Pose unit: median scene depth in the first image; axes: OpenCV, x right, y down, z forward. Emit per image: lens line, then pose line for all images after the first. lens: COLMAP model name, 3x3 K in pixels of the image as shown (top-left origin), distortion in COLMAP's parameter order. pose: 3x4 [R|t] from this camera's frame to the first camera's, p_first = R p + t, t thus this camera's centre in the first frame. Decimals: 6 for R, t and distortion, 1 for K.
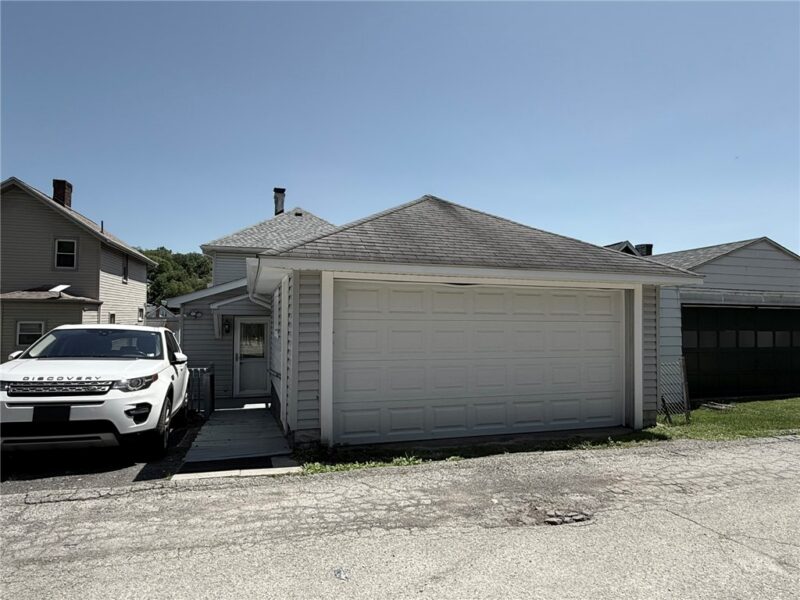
lens RADIAL K [[491.2, 0, 399.5], [0, 491.2, 301.8], [0, 0, 1]] dist [-0.000073, 0.000745]
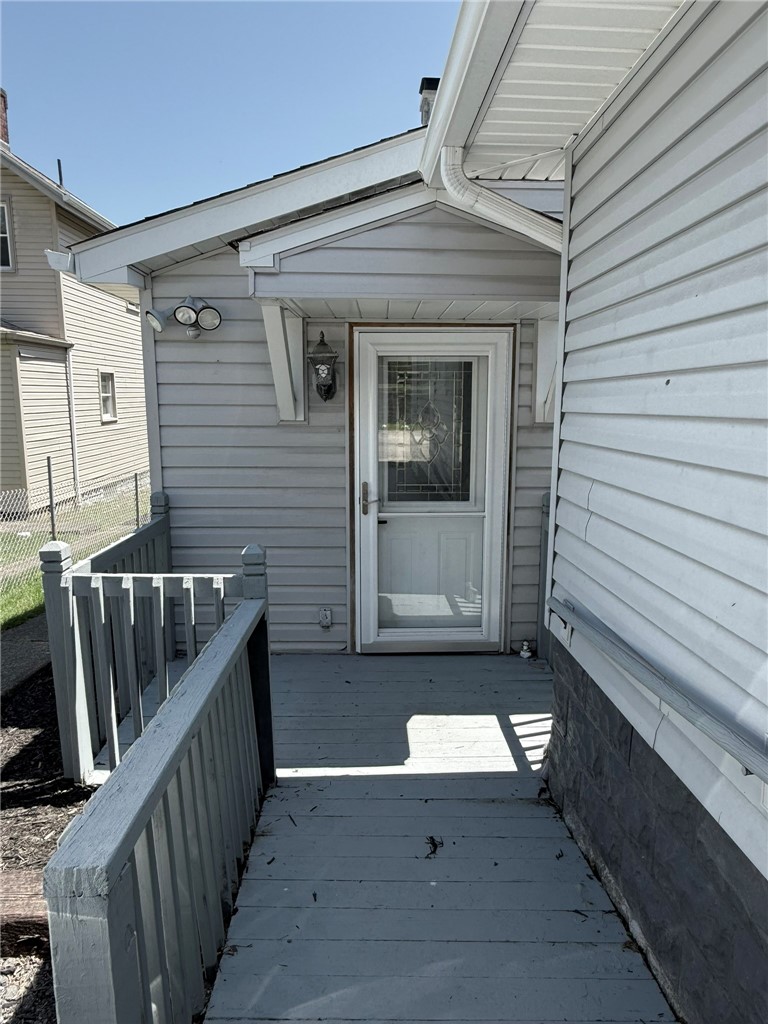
lens RADIAL K [[680.3, 0, 384.9], [0, 680.3, 514.3], [0, 0, 1]] dist [0.003291, 0.000814]
pose [[0.967513, 0.040978, -0.249479, -0.236070], [0.009874, 0.979900, 0.199244, 0.052349], [0.252630, -0.195234, 0.947661, 0.677027]]
